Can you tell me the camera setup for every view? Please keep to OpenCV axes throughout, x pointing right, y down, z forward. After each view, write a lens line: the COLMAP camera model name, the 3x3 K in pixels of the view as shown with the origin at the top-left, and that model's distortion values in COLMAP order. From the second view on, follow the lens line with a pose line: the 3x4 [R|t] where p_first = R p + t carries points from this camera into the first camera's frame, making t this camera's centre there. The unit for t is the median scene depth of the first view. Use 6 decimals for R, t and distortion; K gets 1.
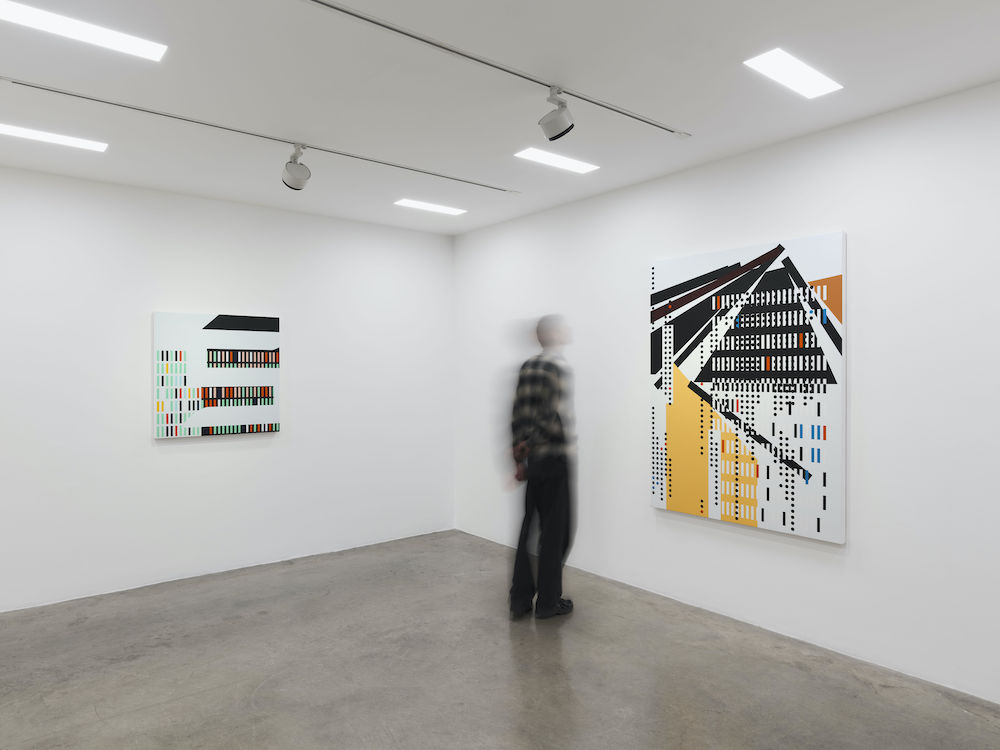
lens RADIAL K [[726.1, 0, 496.9], [0, 726.1, 379.3], [0, 0, 1]] dist [0.001888, -0.001445]
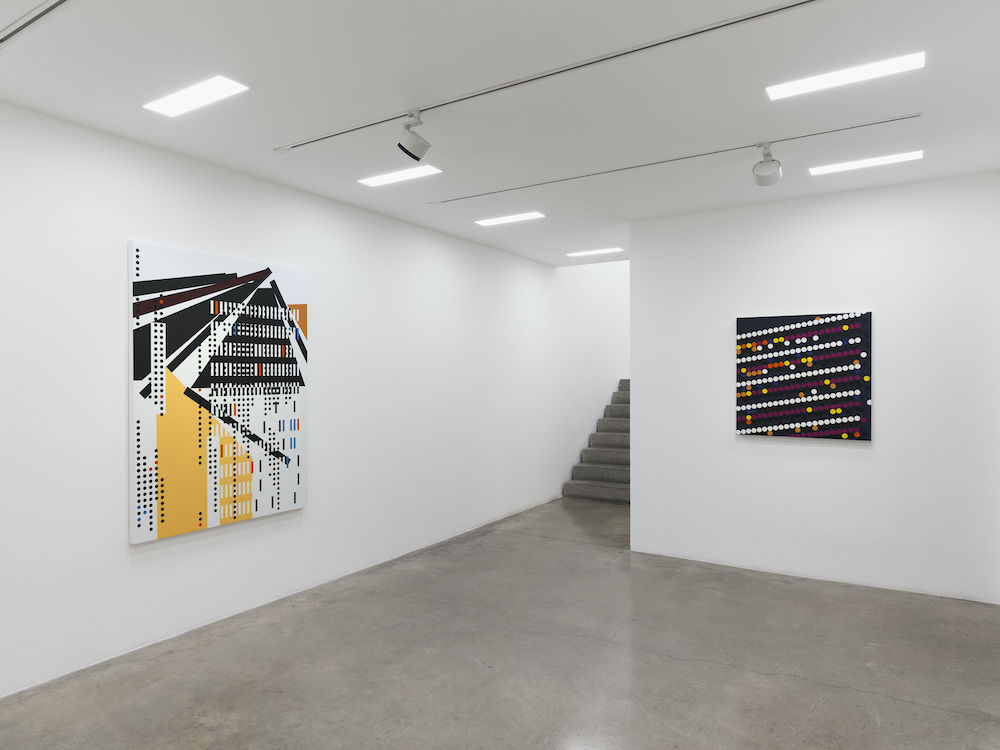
lens RADIAL K [[726.1, 0, 496.2], [0, 726.1, 371.2], [0, 0, 1]] dist [0.001888, -0.001445]
pose [[-0.412131, 0.003531, 0.911118, -0.770918], [0.007847, 0.999969, -0.000326, -0.015334], [-0.911091, 0.007015, -0.412146, 1.079379]]
